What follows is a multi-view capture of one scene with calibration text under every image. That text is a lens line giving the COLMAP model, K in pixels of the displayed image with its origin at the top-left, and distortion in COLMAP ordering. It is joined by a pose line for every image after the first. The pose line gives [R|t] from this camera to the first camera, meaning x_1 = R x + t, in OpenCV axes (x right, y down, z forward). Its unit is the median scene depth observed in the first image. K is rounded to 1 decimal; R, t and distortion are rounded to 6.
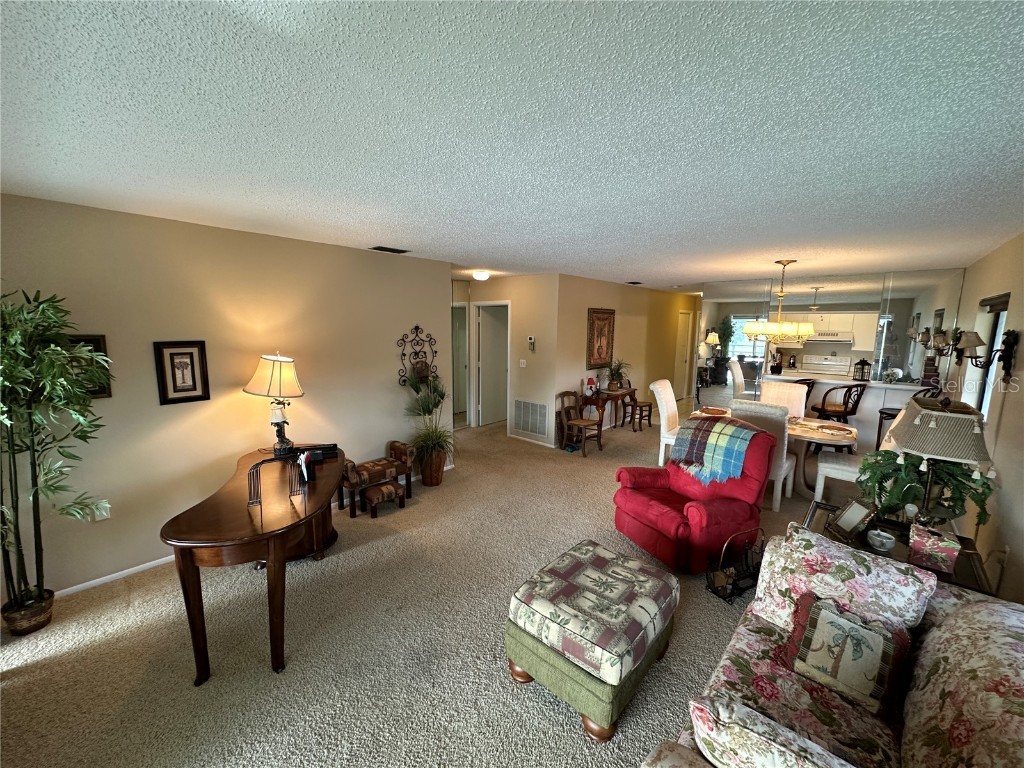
lens RADIAL K [[407.7, 0, 515.1], [0, 407.7, 380.4], [0, 0, 1]] dist [-0.004883, 0.001254]
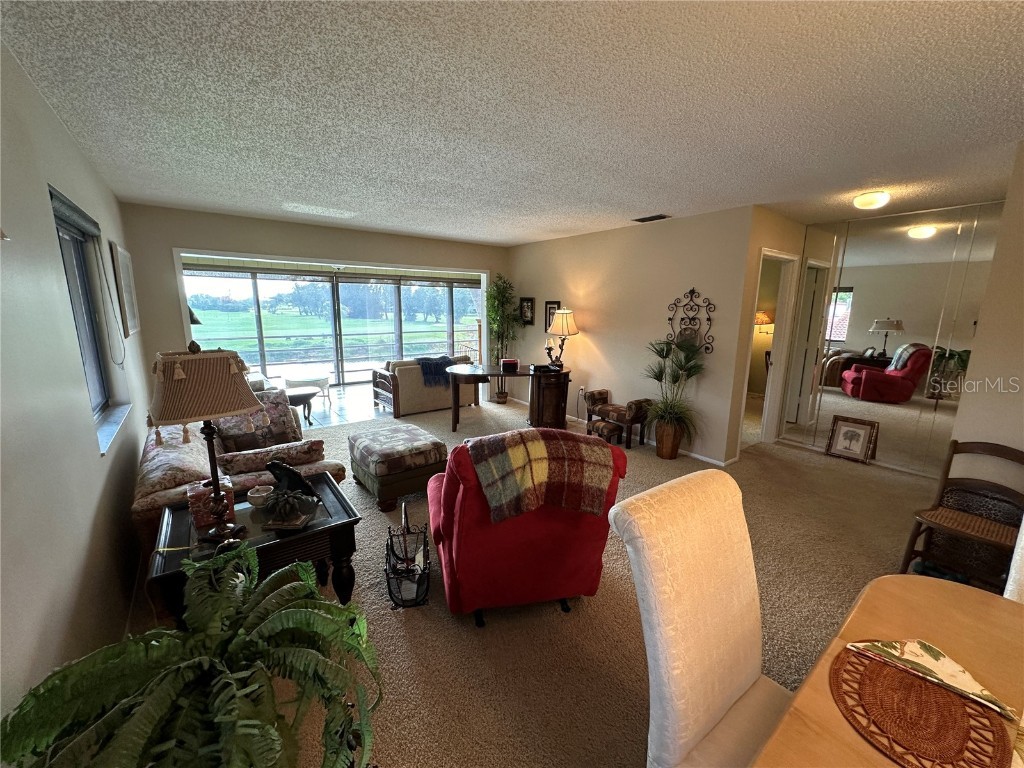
lens RADIAL K [[407.7, 0, 513.3], [0, 407.7, 379.5], [0, 0, 1]] dist [-0.004883, 0.001254]
pose [[-0.192286, 0.159788, -0.968243, 0.840259], [-0.152798, 0.969746, 0.190381, -0.052948], [0.969370, 0.184554, -0.162053, 0.856223]]
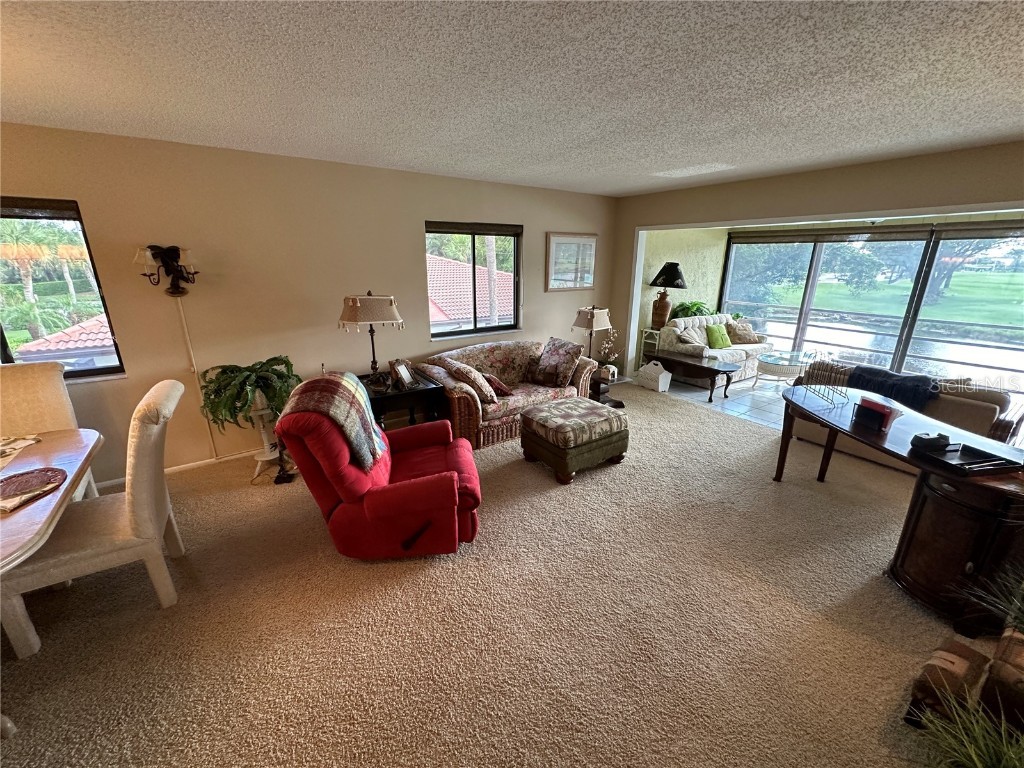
lens RADIAL K [[407.7, 0, 512.8], [0, 407.7, 387.9], [0, 0, 1]] dist [-0.004883, 0.001254]
pose [[-0.967528, -0.096104, 0.233780, 0.033888], [0.015628, 0.900384, 0.434815, -0.158166], [-0.252279, 0.424349, -0.869645, 1.261955]]
